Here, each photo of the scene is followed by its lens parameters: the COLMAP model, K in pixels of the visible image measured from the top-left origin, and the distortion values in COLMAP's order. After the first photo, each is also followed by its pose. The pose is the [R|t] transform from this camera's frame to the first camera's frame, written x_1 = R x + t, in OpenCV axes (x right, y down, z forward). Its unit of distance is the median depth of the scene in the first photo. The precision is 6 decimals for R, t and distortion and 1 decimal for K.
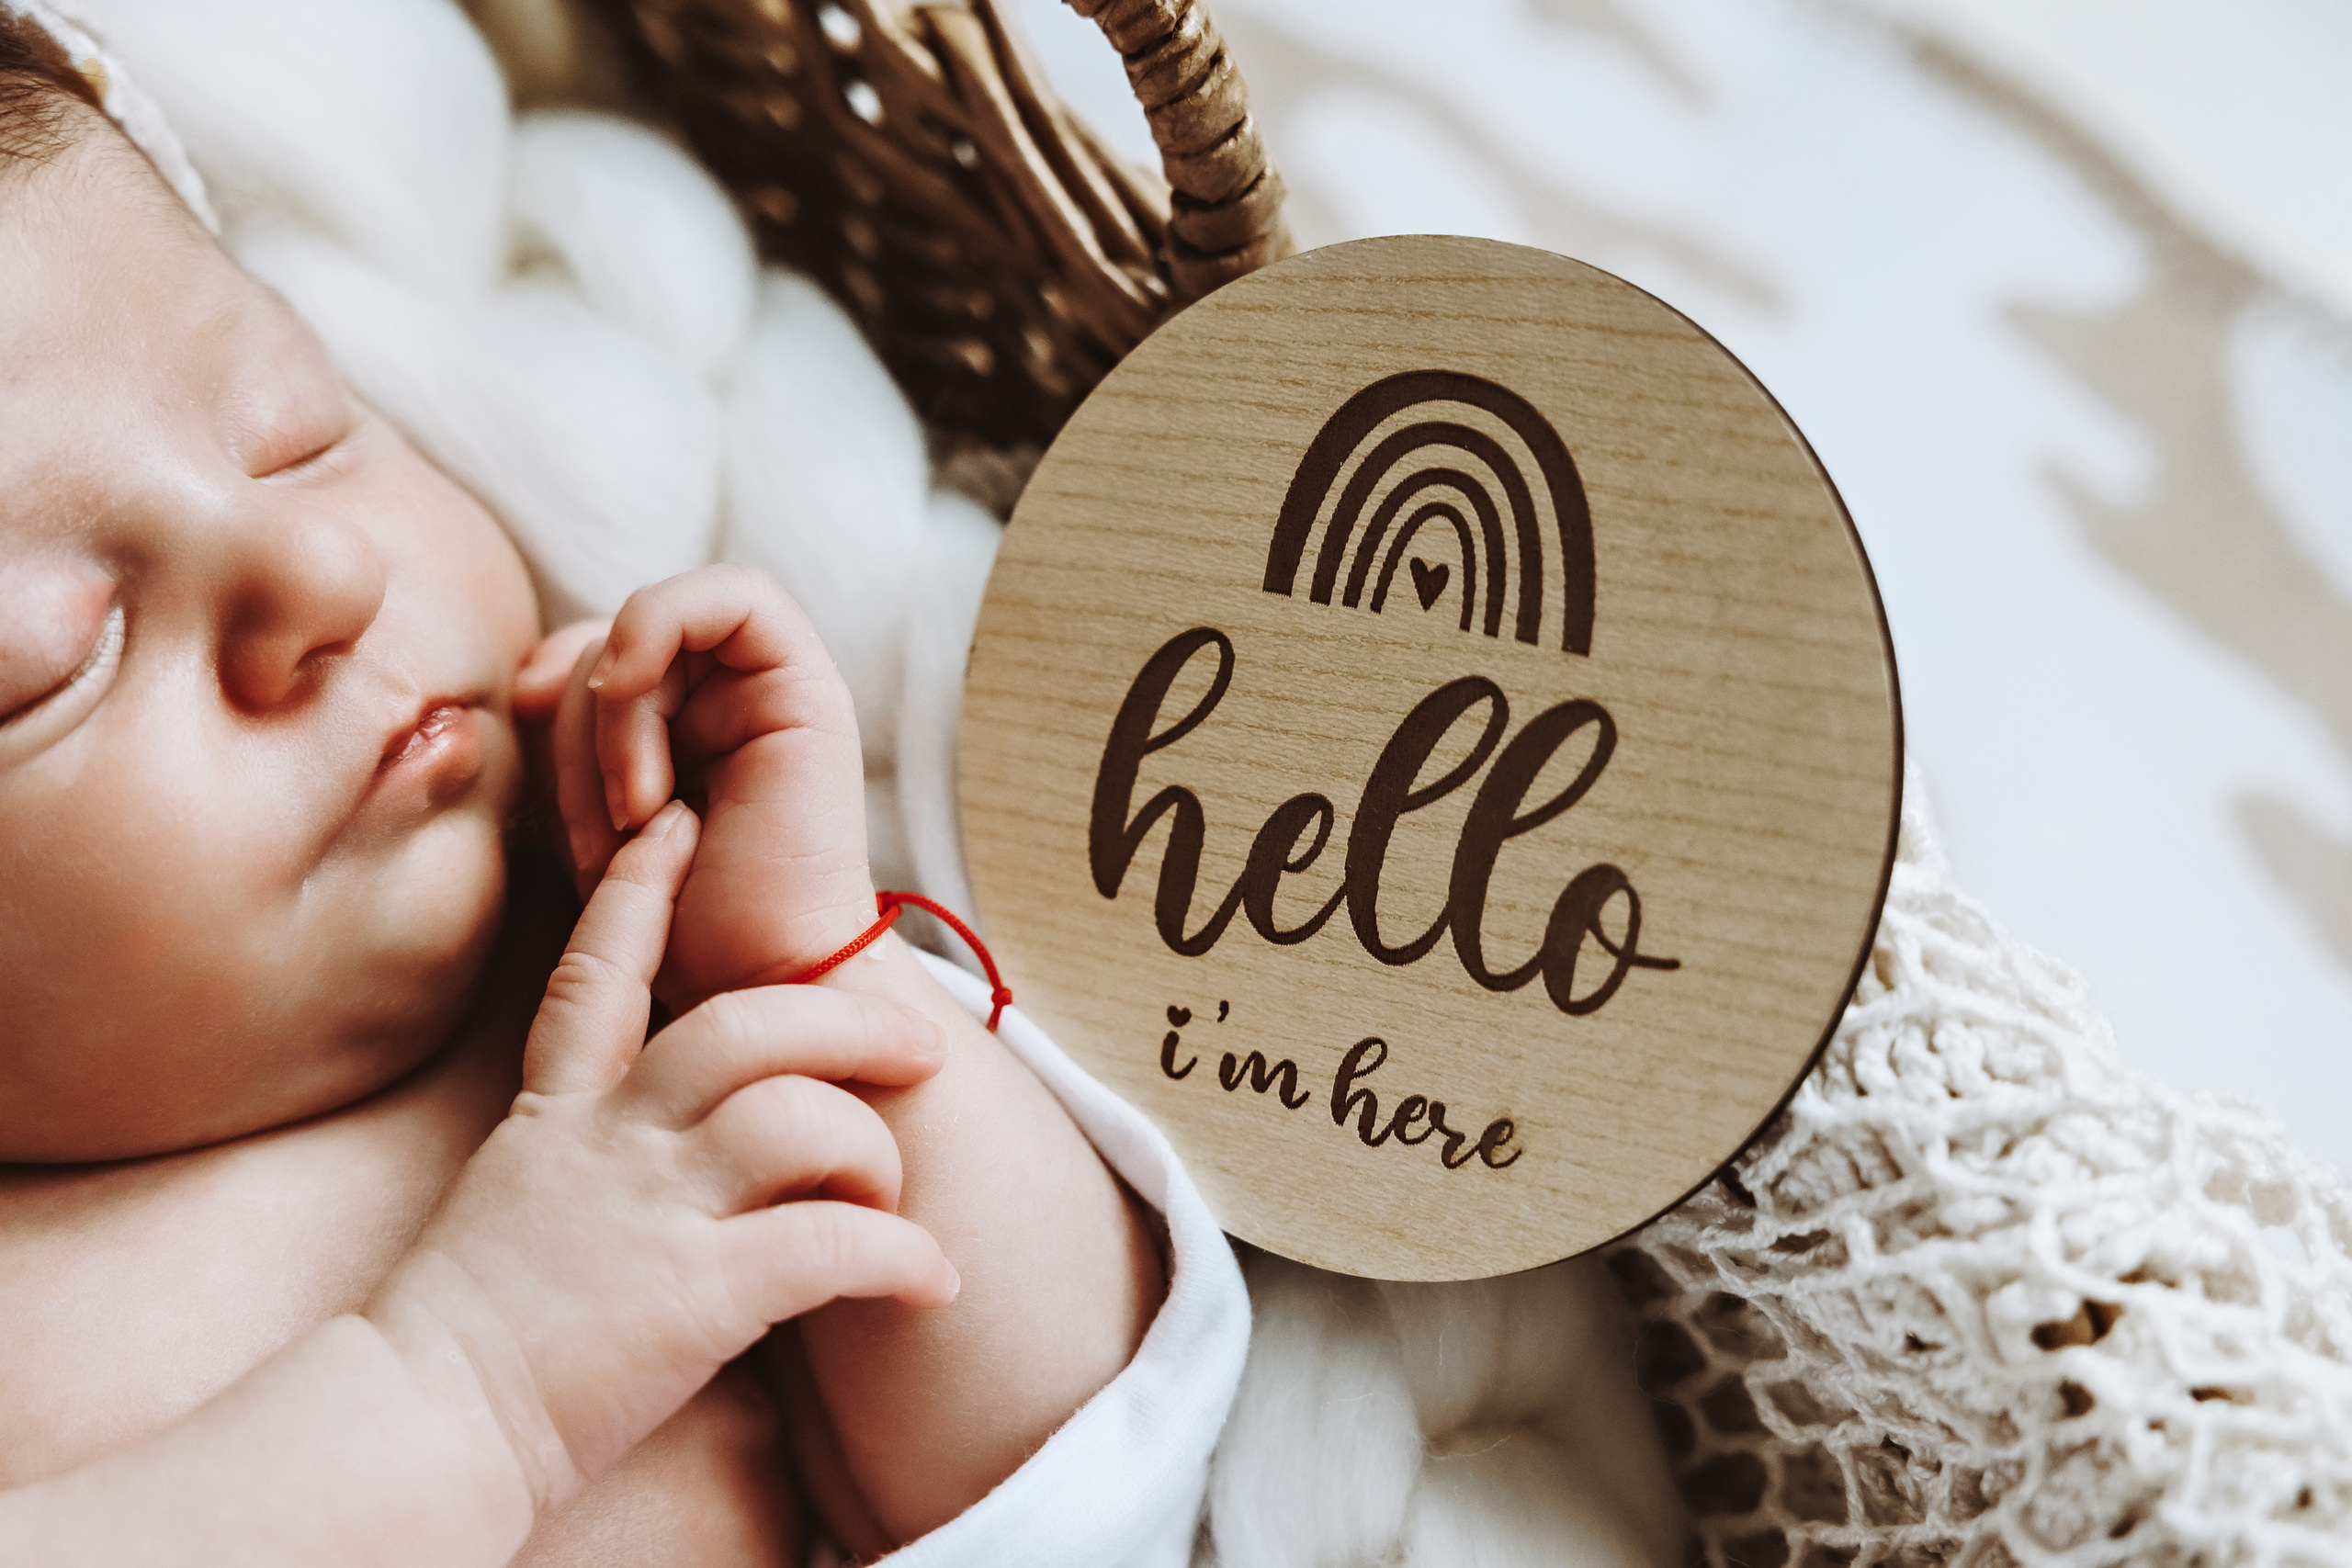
lens RADIAL K [[4306.6, 0, 1176.0], [0, 4306.6, 784.0], [0, 0, 1]] dist [-0.065463, -0.092264]
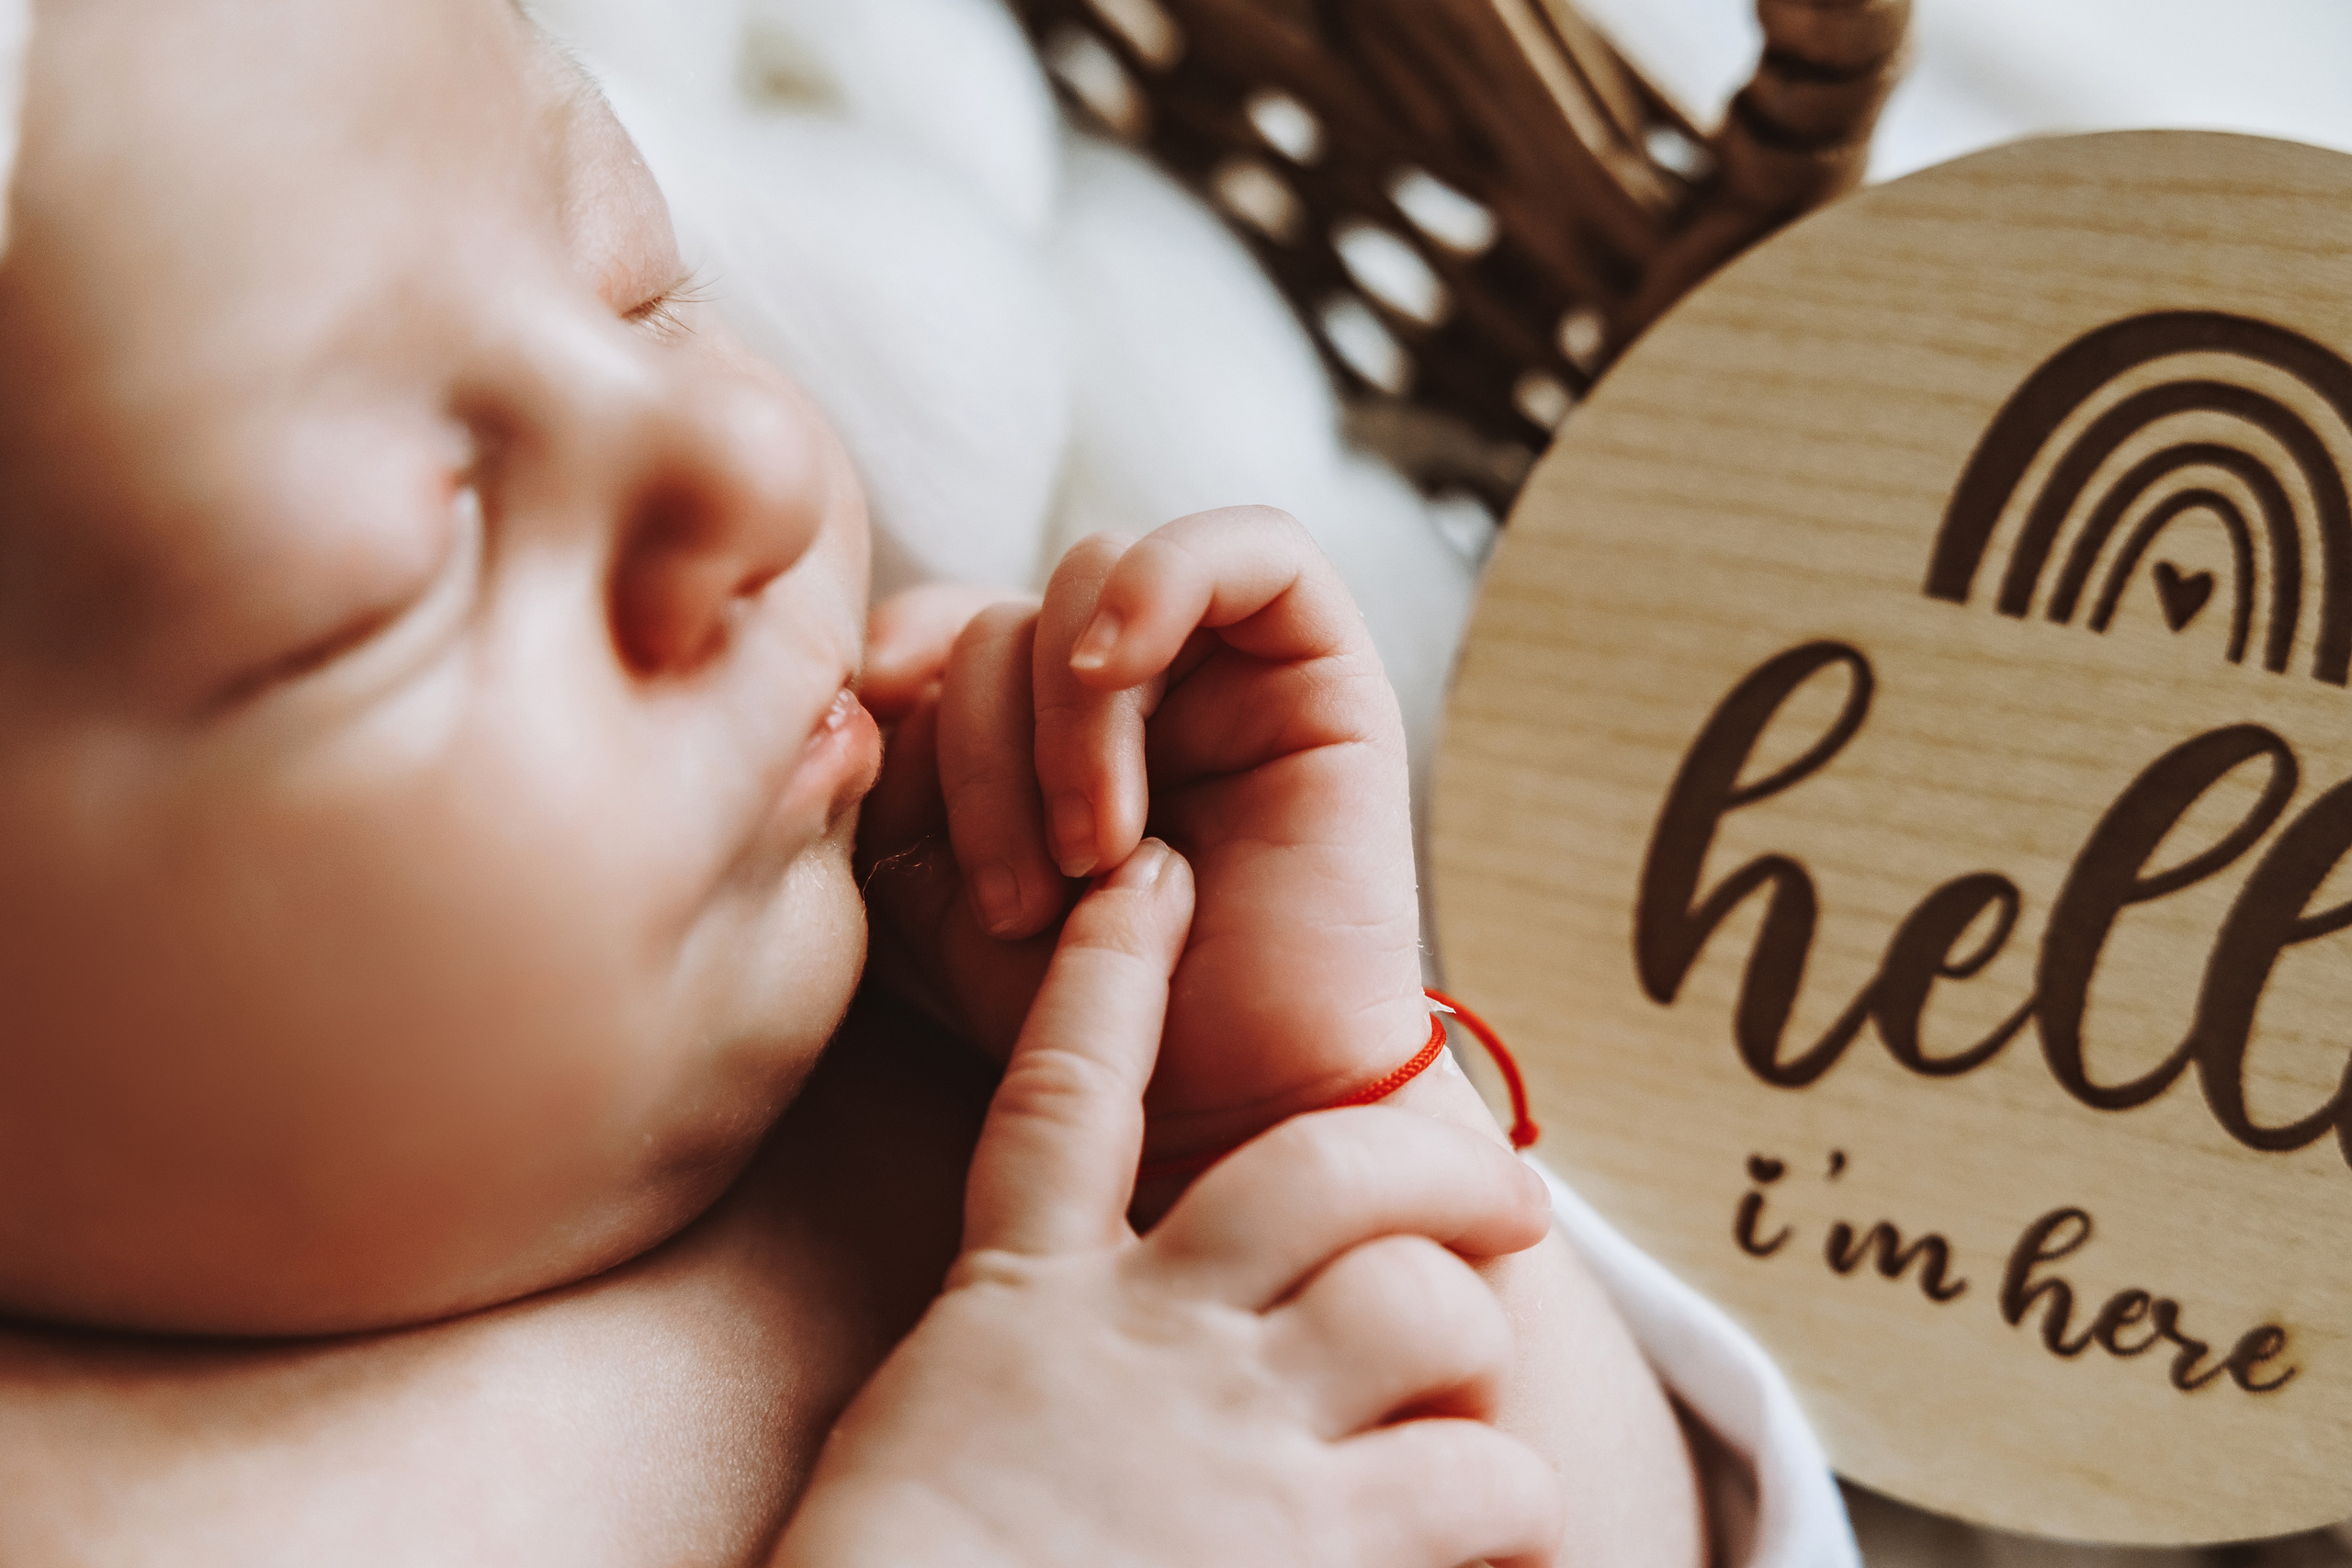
lens RADIAL K [[4575.5, 0, 1176.0], [0, 4575.5, 784.0], [0, 0, 1]] dist [-0.022777, 0.411153]
pose [[0.967811, 0.054662, 0.245670, -0.297099], [-0.046317, 0.998141, -0.039622, 0.024511], [-0.247379, 0.026968, 0.968543, 0.278464]]
